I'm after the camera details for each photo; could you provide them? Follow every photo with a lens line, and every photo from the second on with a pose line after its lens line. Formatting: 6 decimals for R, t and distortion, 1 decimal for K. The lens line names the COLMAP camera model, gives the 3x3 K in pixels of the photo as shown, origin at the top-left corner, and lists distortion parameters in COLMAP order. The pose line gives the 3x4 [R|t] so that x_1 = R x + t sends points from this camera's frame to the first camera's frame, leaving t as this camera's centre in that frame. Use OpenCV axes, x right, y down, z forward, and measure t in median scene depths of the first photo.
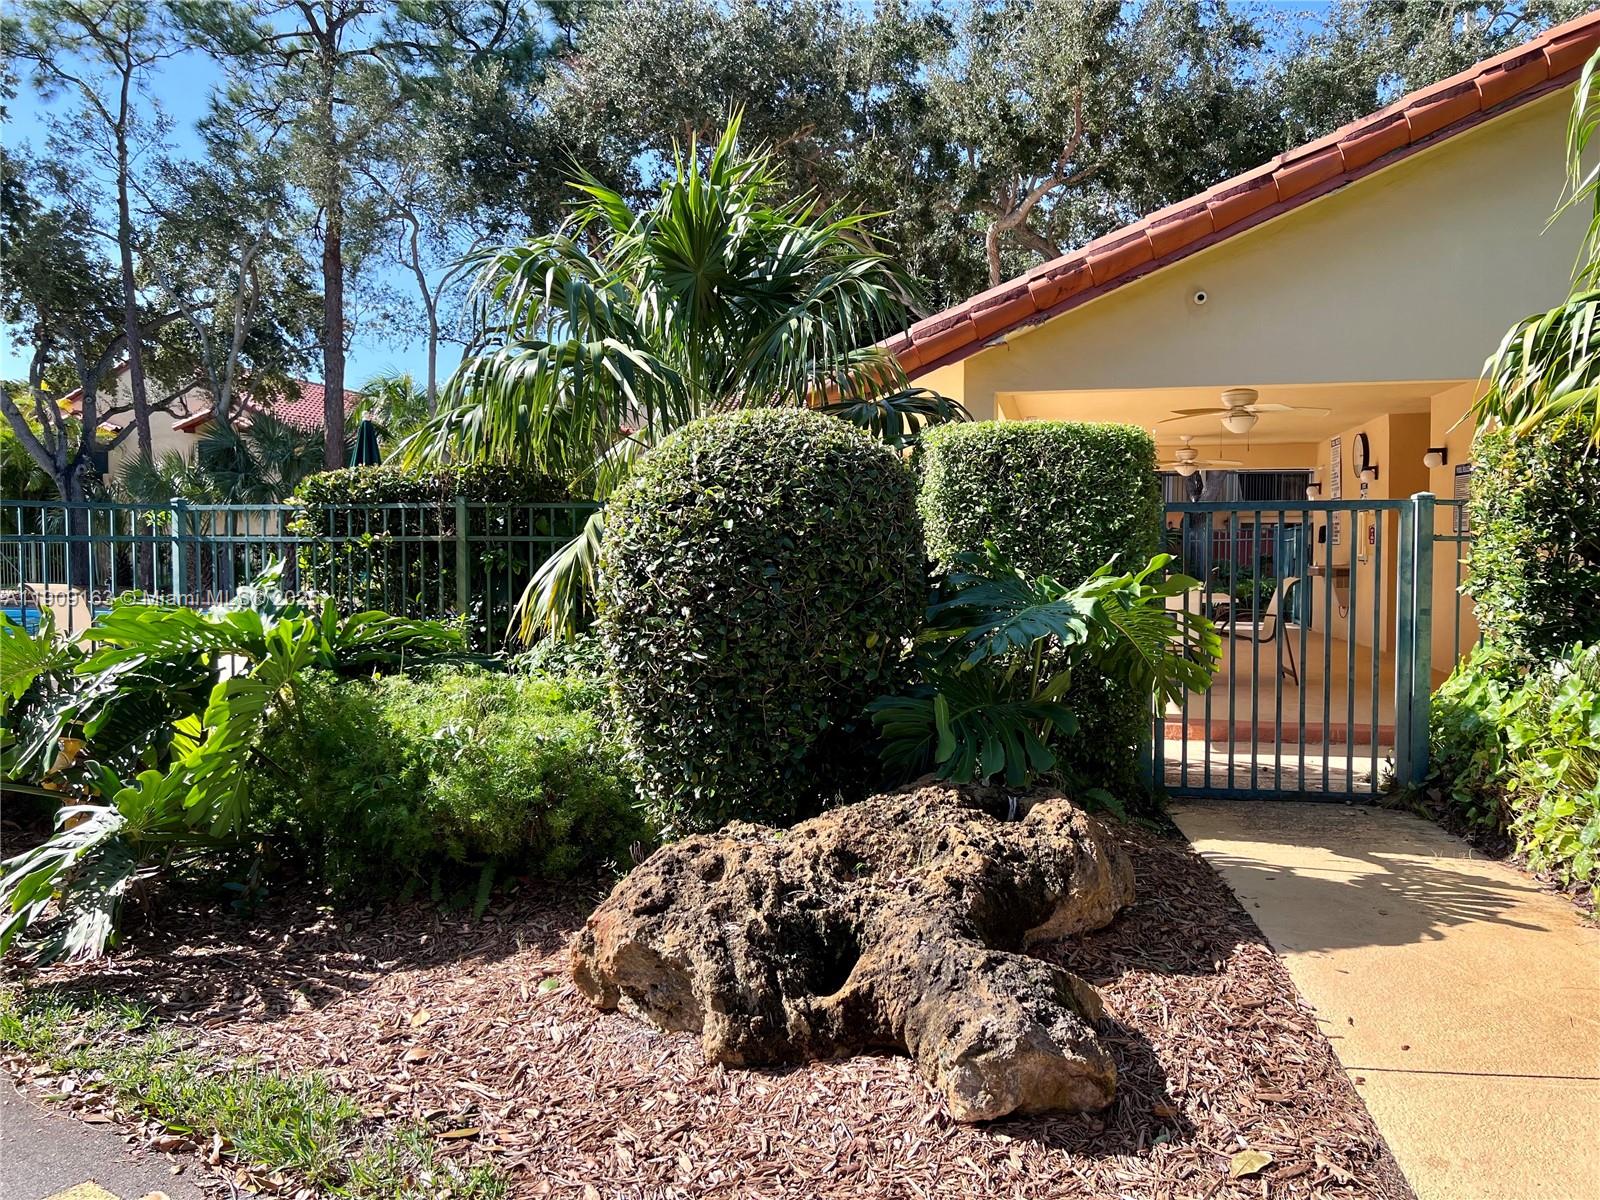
lens RADIAL K [[1205.4, 0, 806.5], [0, 1205.4, 597.4], [0, 0, 1]] dist [0.029752, -0.031883]
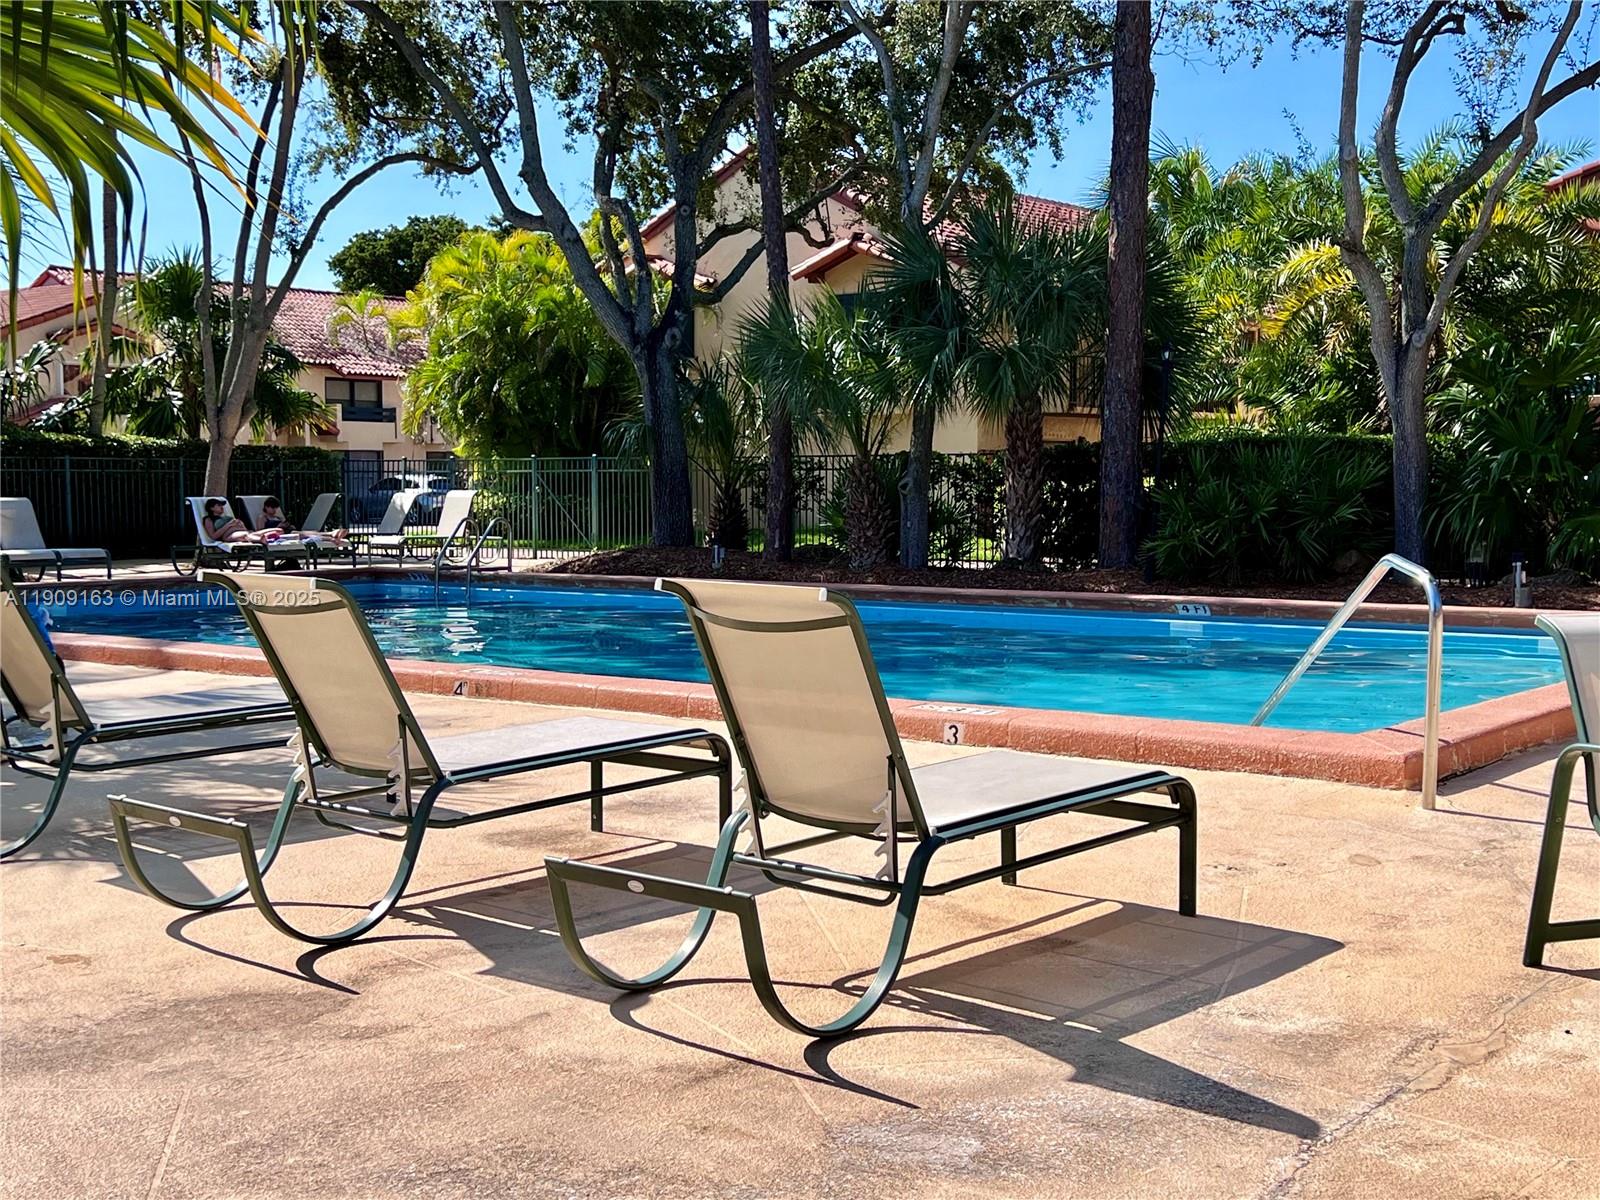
lens RADIAL K [[2002.1, 0, 805.1], [0, 2002.1, 595.5], [0, 0, 1]] dist [0.027530, 0.000000]
pose [[0.897937, 0.017898, -0.439760, -0.125529], [-0.009803, 0.999738, 0.020674, -0.006882], [0.440015, -0.014253, 0.897877, 0.184548]]
